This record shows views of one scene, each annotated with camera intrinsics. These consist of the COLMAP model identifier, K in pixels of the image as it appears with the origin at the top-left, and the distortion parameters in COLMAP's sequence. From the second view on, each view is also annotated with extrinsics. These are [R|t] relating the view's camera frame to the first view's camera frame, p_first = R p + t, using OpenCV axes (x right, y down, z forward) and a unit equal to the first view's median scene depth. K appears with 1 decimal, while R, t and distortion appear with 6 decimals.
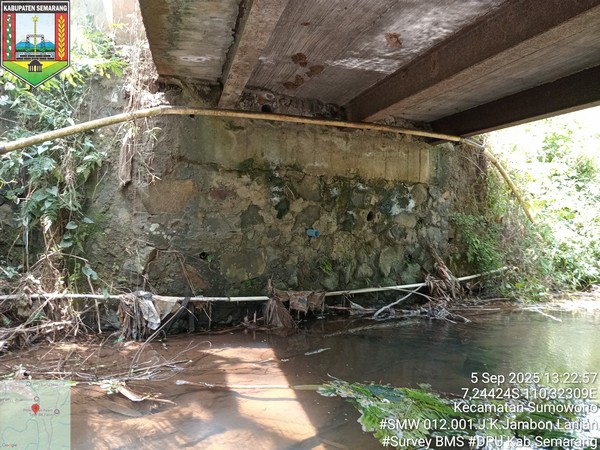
lens RADIAL K [[450.9, 0, 298.9], [0, 450.9, 224.0], [0, 0, 1]] dist [0.044631, -0.099325]
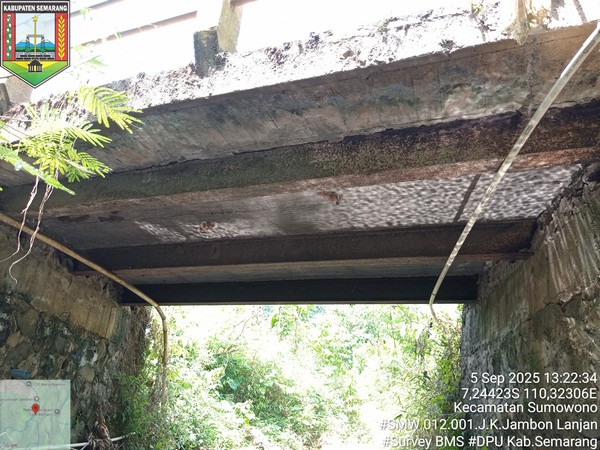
lens RADIAL K [[450.9, 0, 298.9], [0, 450.9, 224.0], [0, 0, 1]] dist [0.044631, -0.099325]
pose [[0.574724, 0.351410, 0.739056, -0.427887], [-0.045019, 0.915317, -0.400210, 0.083983], [-0.817108, 0.196739, 0.541875, 0.007303]]
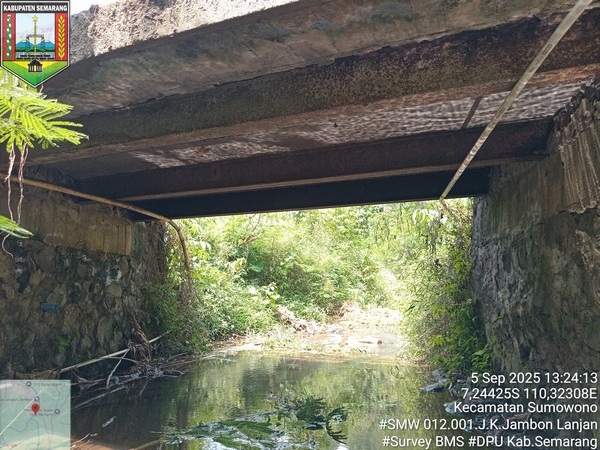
lens RADIAL K [[450.9, 0, 298.9], [0, 450.9, 224.0], [0, 0, 1]] dist [0.044631, -0.099325]
pose [[0.617006, 0.076272, 0.783253, -0.414652], [0.043569, 0.990455, -0.130771, -0.005354], [-0.785751, 0.114812, 0.607794, -0.003931]]
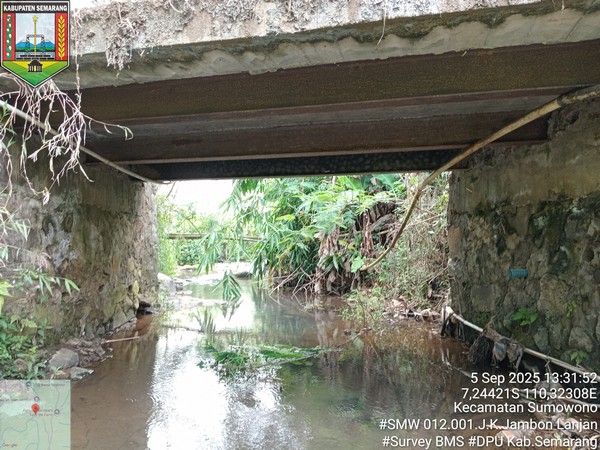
lens RADIAL K [[450.9, 0, 298.9], [0, 450.9, 224.0], [0, 0, 1]] dist [0.044631, -0.099325]
pose [[-0.494239, -0.073263, -0.866234, 1.030297], [-0.049976, 0.997189, -0.055824, -0.004570], [0.867888, 0.015700, -0.496511, 1.100475]]
